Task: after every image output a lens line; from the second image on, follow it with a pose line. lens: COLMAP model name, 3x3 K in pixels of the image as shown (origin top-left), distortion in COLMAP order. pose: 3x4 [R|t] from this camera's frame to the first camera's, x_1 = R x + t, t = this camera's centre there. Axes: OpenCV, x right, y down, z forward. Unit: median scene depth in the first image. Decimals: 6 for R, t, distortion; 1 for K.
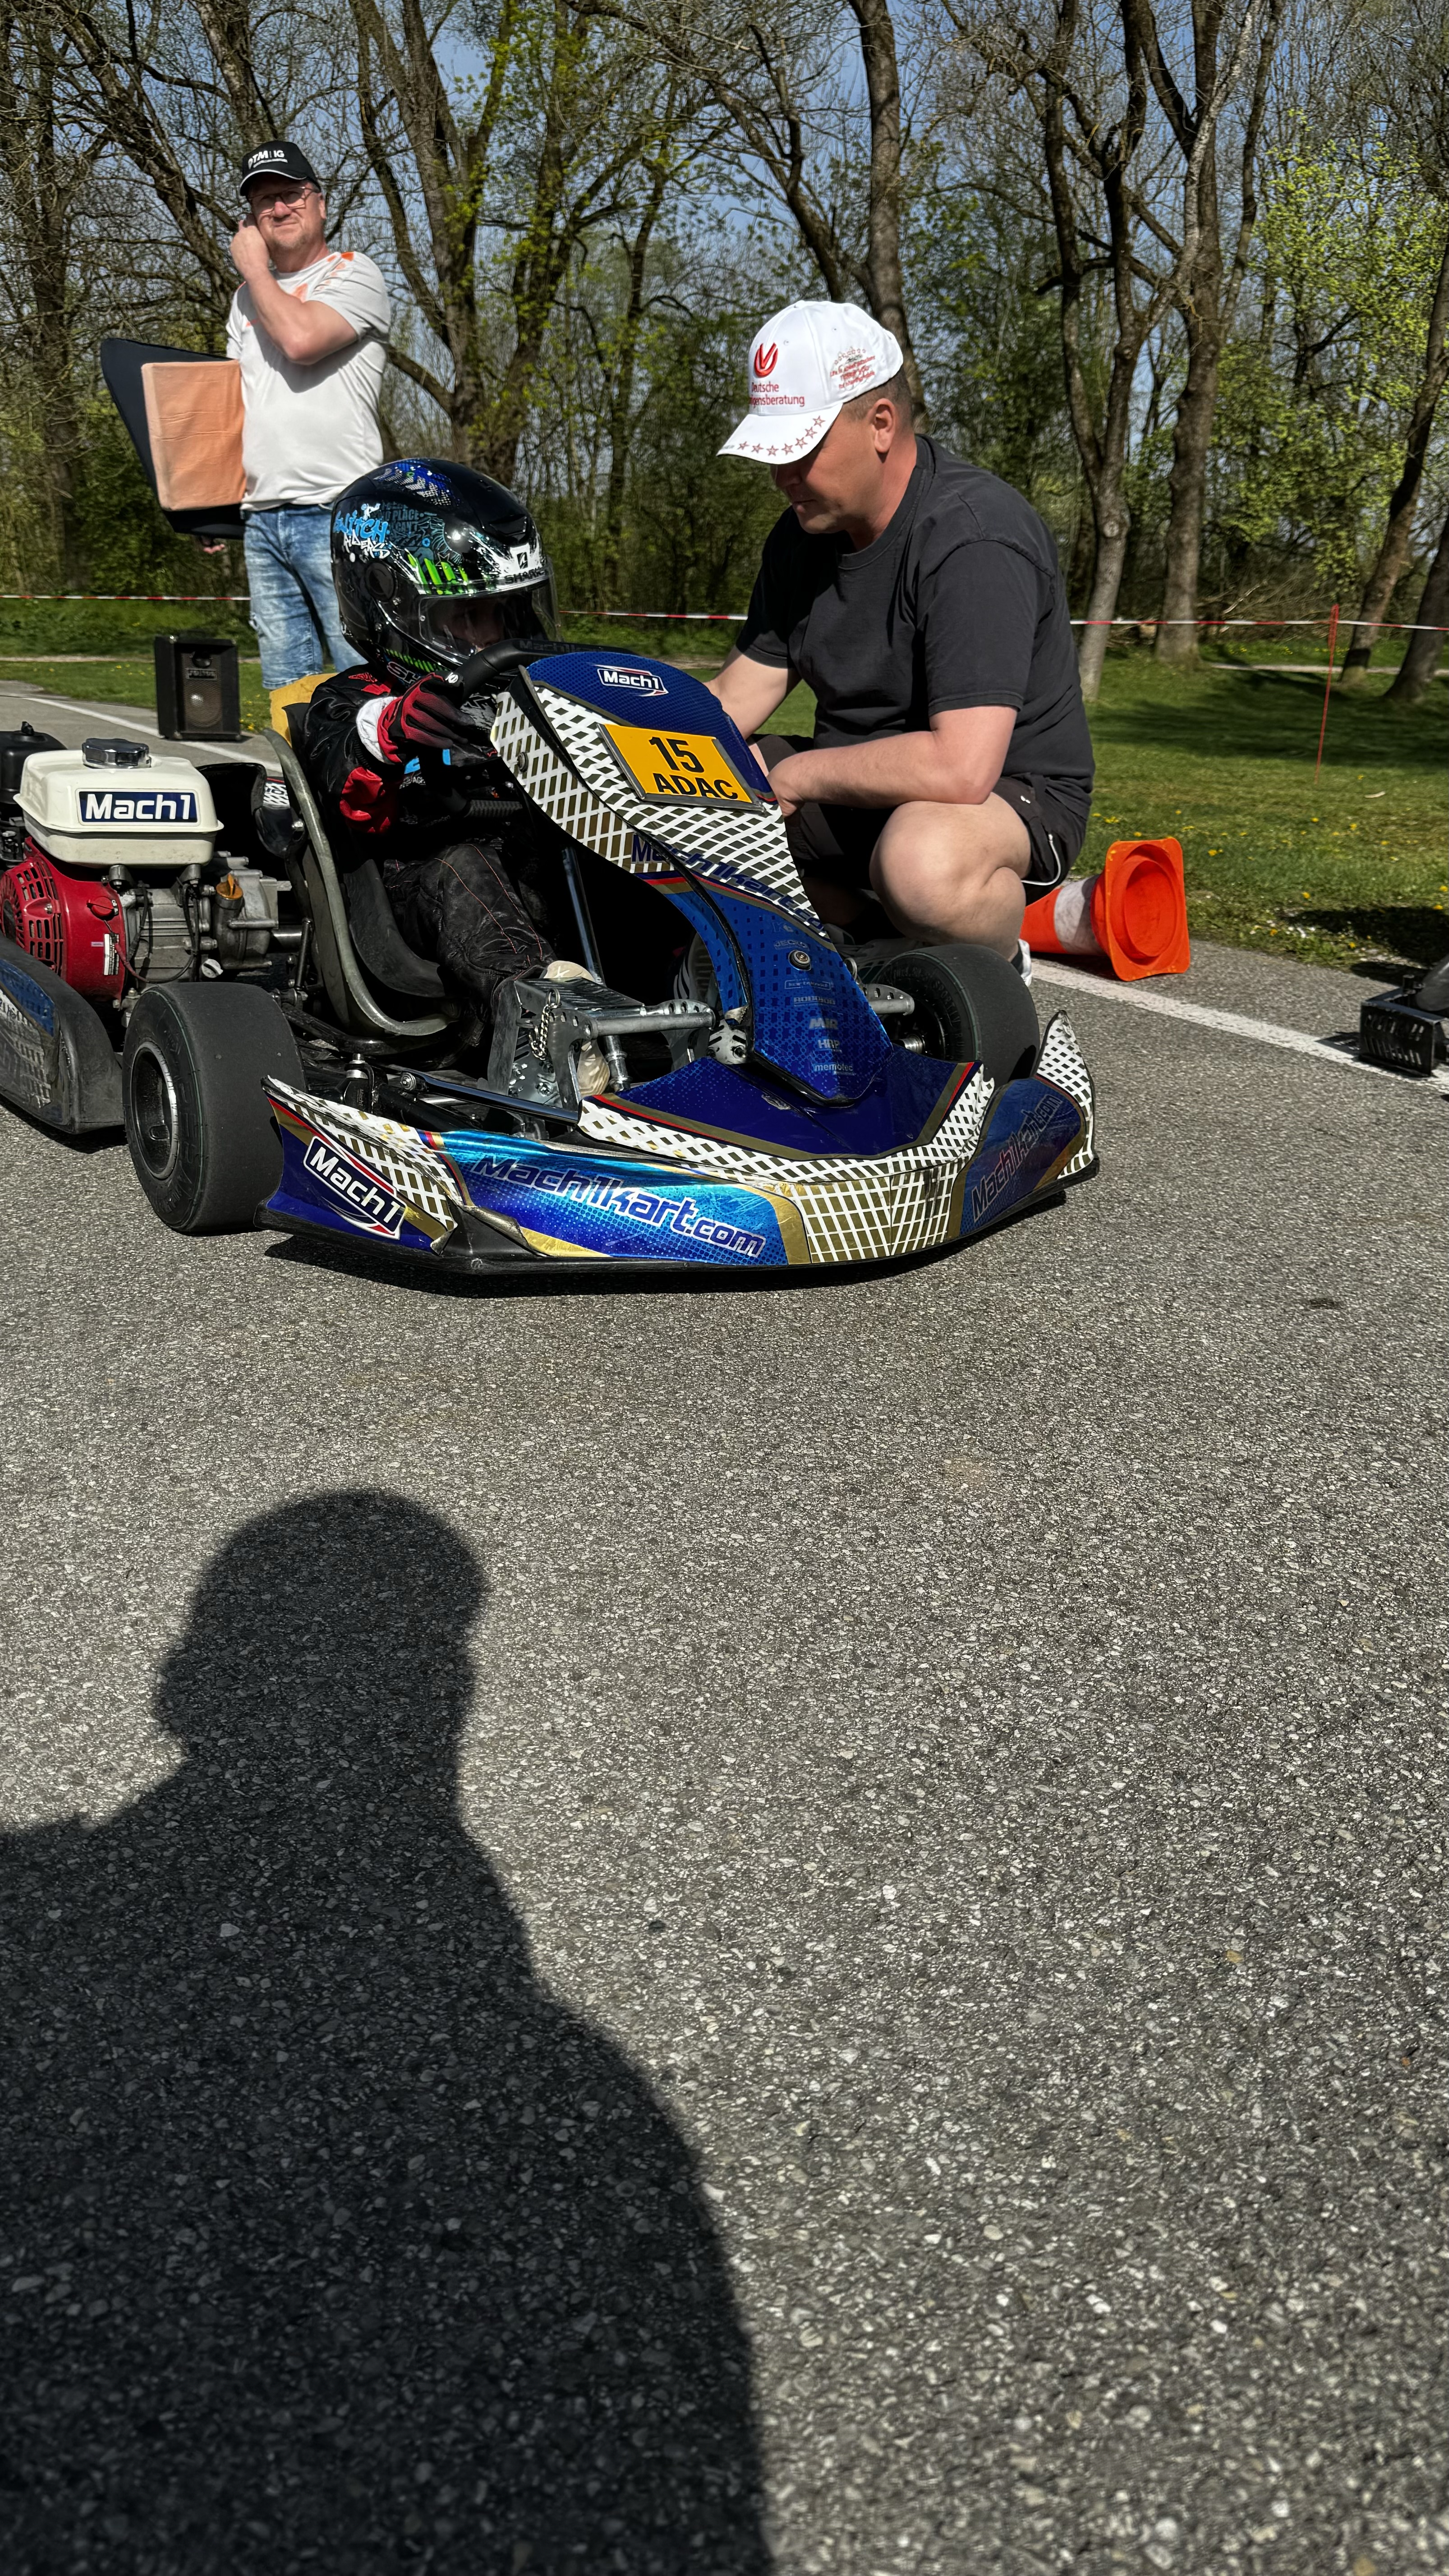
lens RADIAL K [[1764.7, 0, 737.0], [0, 1764.7, 1324.1], [0, 0, 1]] dist [0.127690, -0.280130]
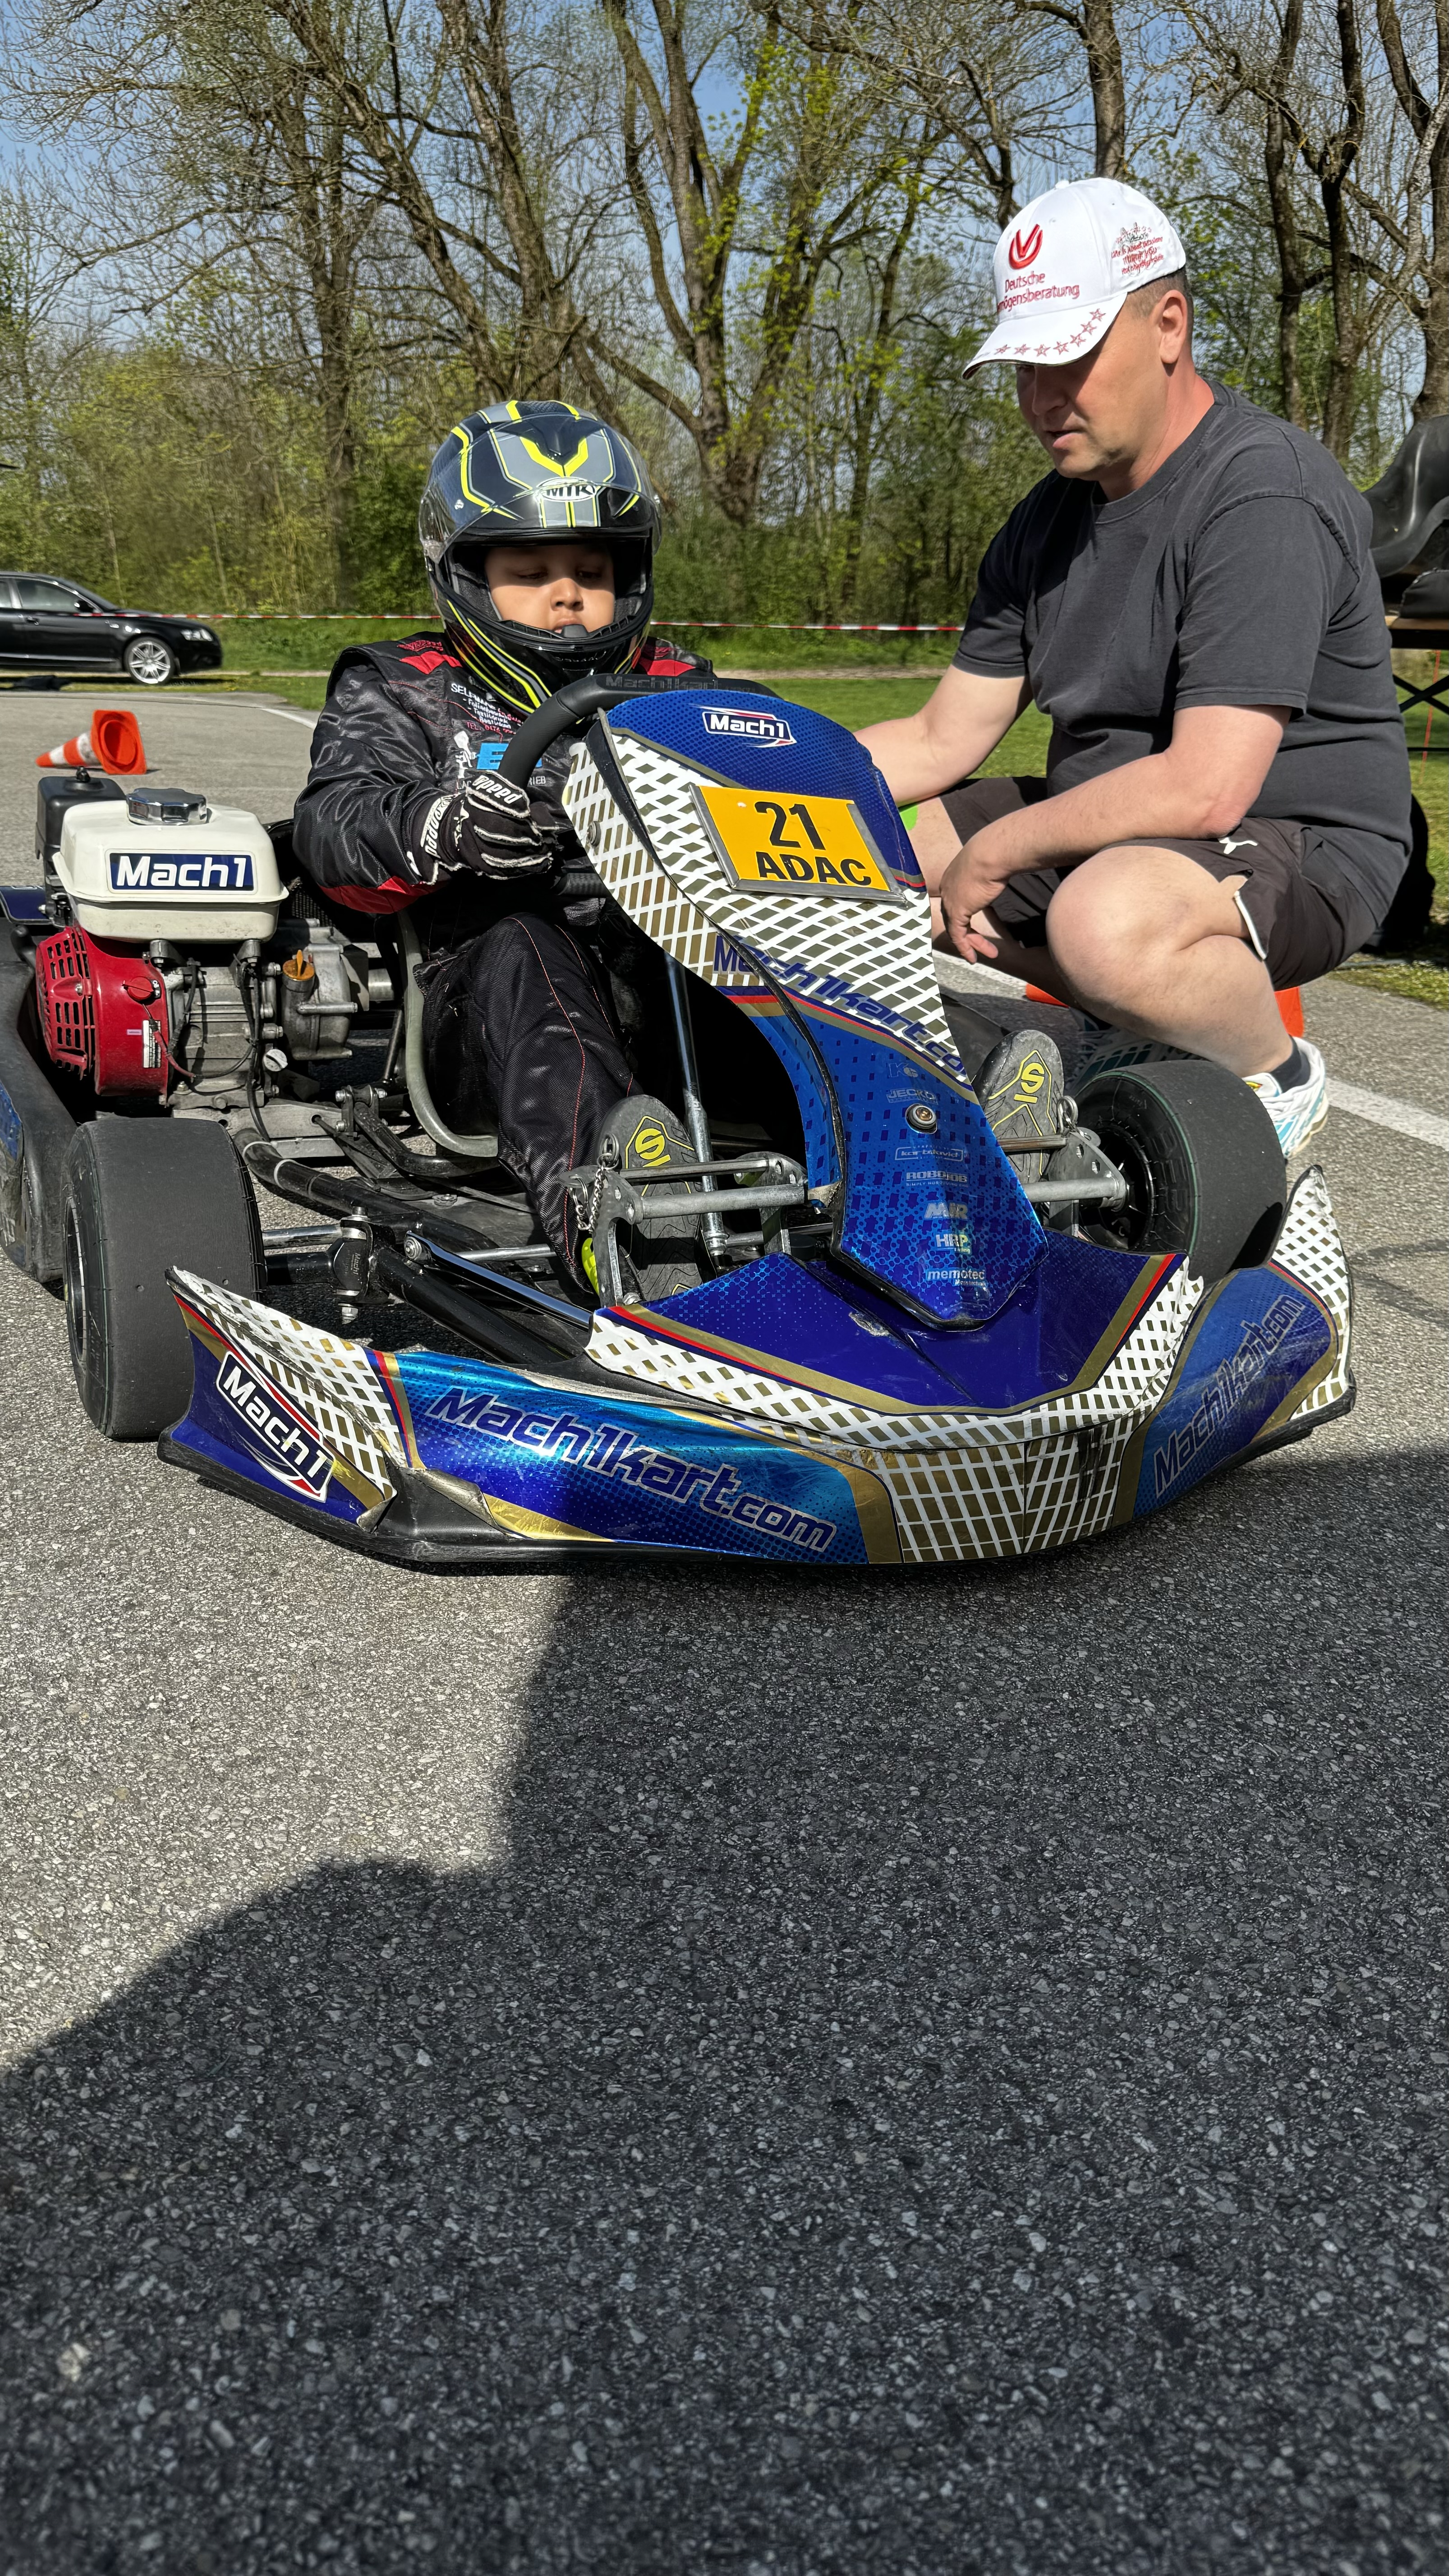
lens RADIAL K [[1766.3, 0, 704.4], [0, 1766.3, 1316.7], [0, 0, 1]] dist [0.134200, -0.232323]
pose [[0.985516, 0.053370, -0.160968, 0.070786], [-0.055168, 0.998455, -0.006718, -0.119815], [0.160361, 0.015501, 0.986937, 0.288789]]
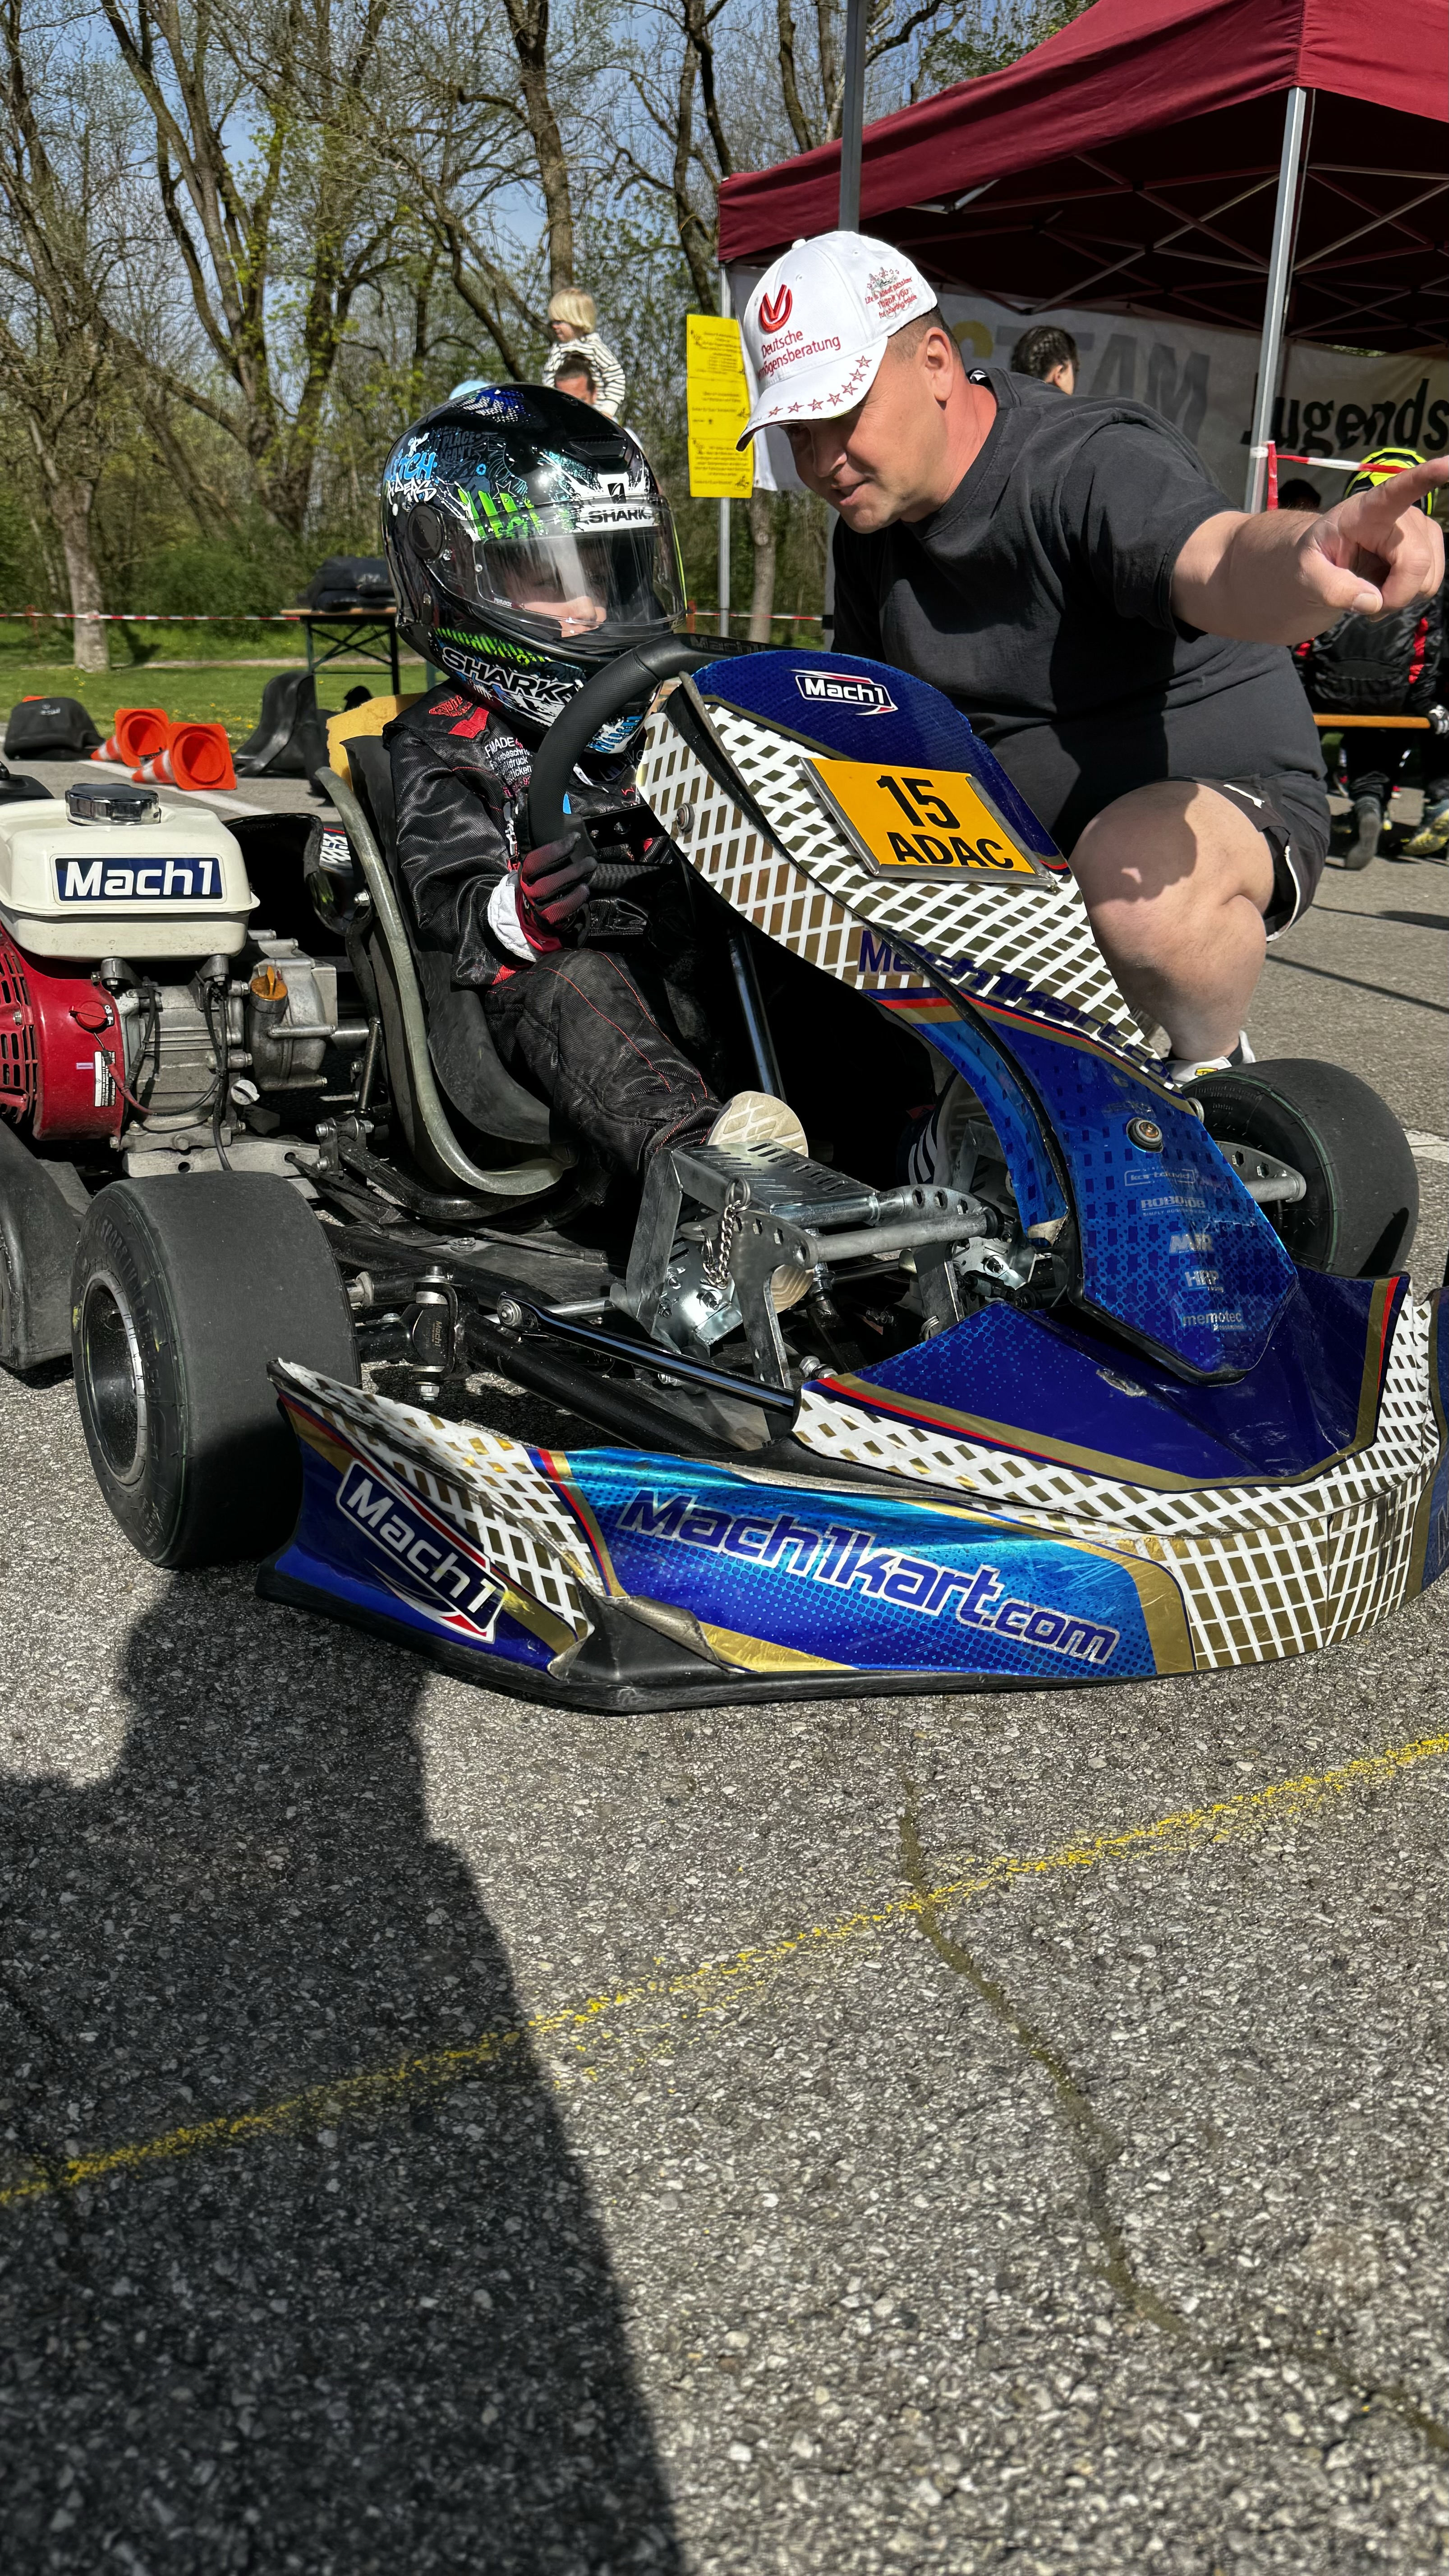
lens RADIAL K [[1772.0, 0, 728.8], [0, 1772.0, 1303.0], [0, 0, 1]] dist [0.148587, -0.299644]
pose [[0.998524, 0.002468, -0.054251, -0.077305], [-0.003693, 0.999740, -0.022507, -0.137992], [0.054182, 0.022674, 0.998274, 0.393033]]
